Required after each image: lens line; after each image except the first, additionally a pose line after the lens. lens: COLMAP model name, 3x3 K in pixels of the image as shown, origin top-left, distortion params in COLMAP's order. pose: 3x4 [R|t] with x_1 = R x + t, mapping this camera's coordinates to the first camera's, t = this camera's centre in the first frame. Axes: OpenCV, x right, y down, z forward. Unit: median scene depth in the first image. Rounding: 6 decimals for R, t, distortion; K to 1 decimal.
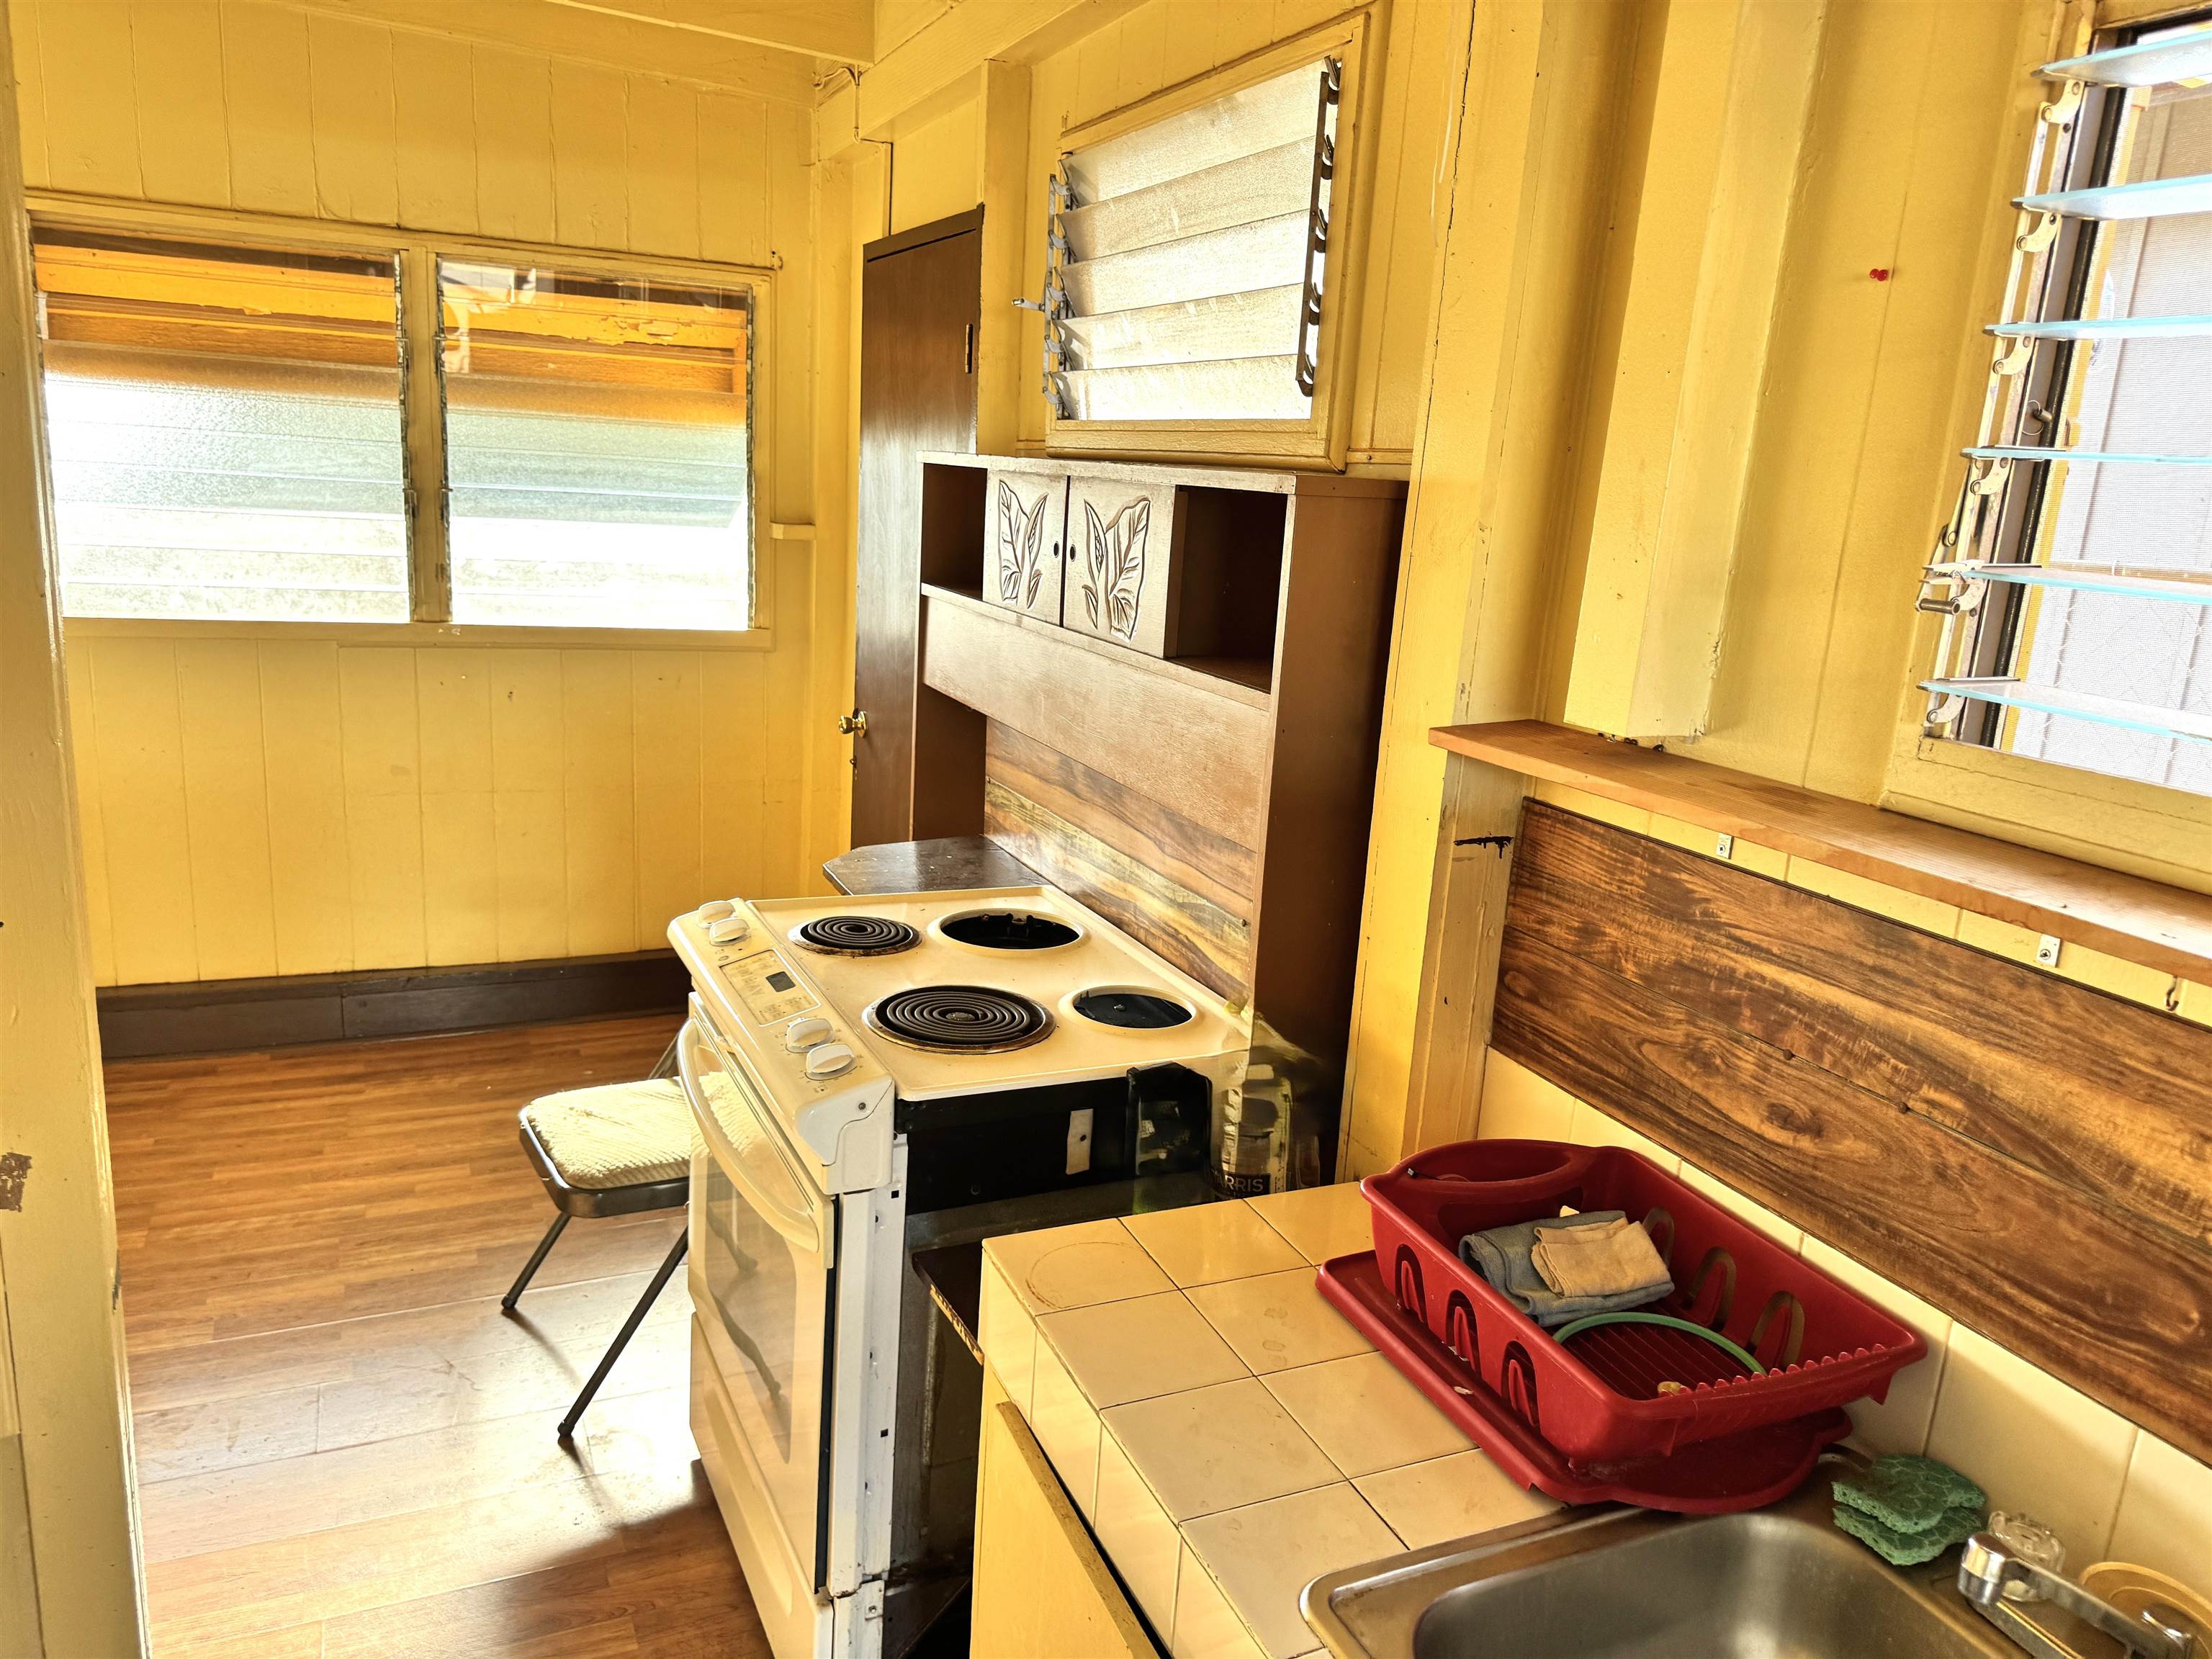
lens RADIAL K [[1560.7, 0, 1106.1], [0, 1560.7, 826.4], [0, 0, 1]] dist [-0.000128, 0.000134]
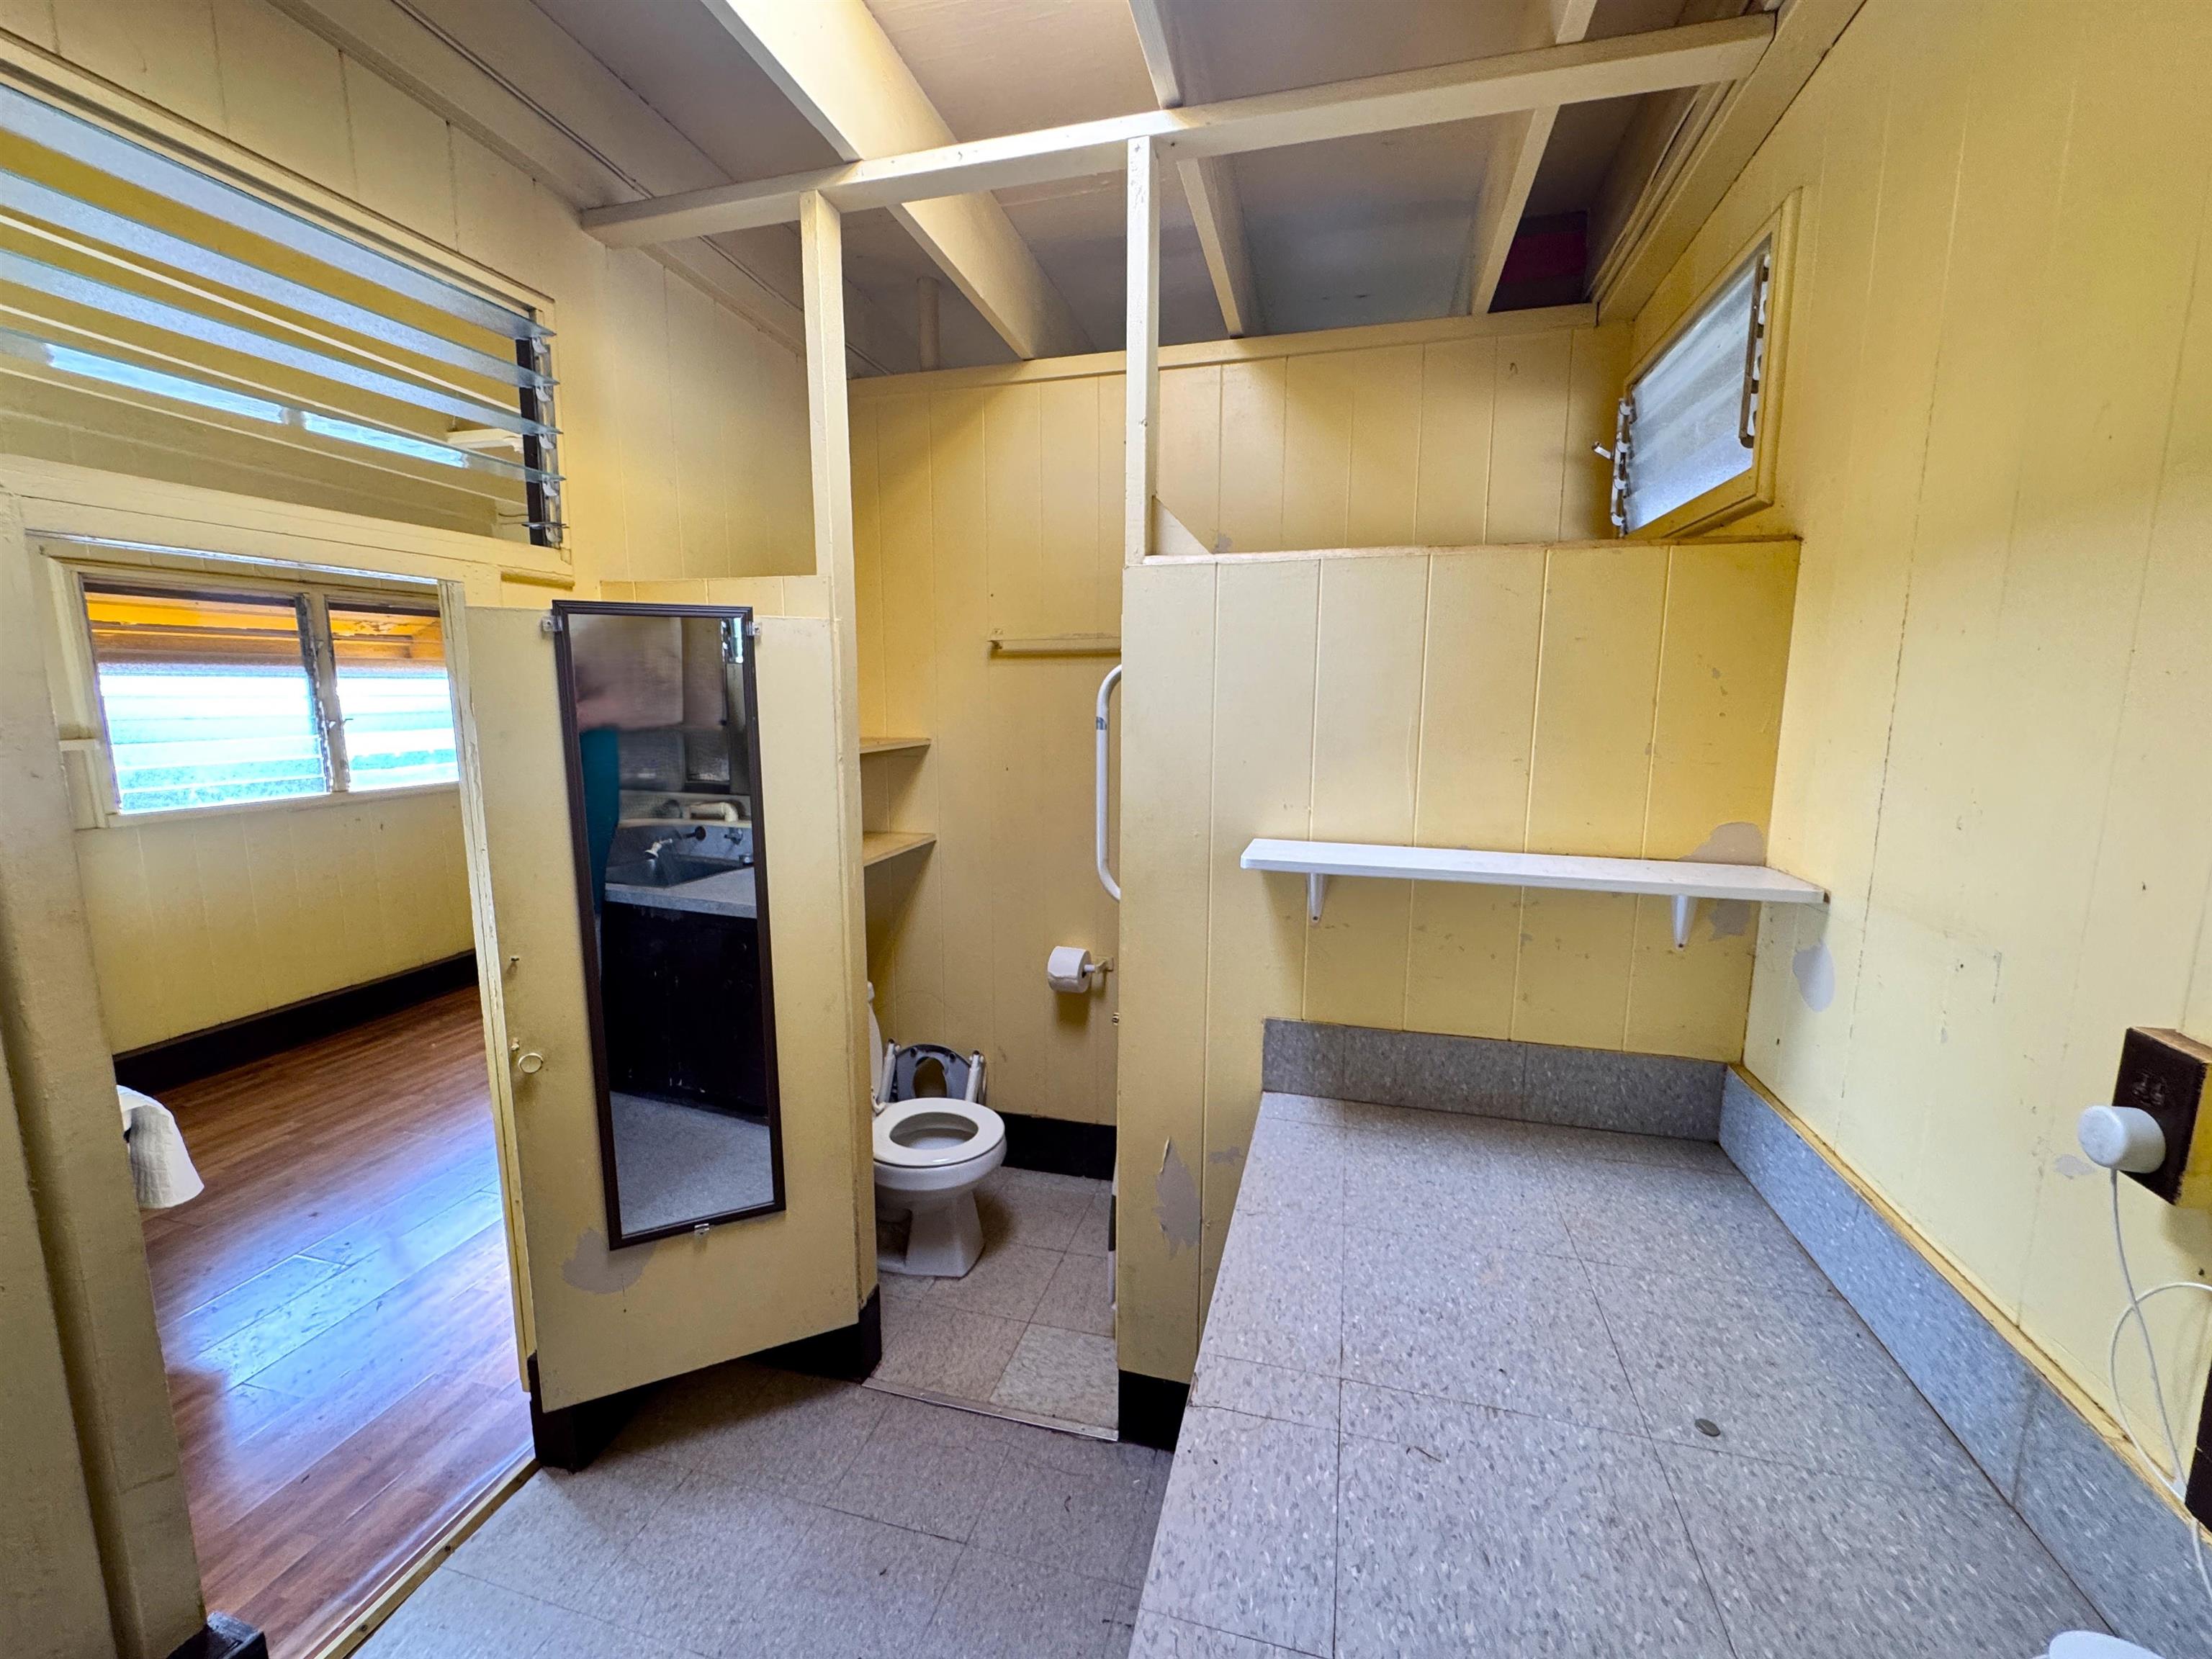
lens RADIAL K [[892.2, 0, 1104.3], [0, 892.2, 825.5], [0, 0, 1]] dist [-0.000081, 0.000716]
pose [[0.632472, -0.179844, 0.753416, -0.689394], [0.209745, 0.976098, 0.056924, 0.036763], [-0.745645, 0.122022, 0.655076, -0.359438]]
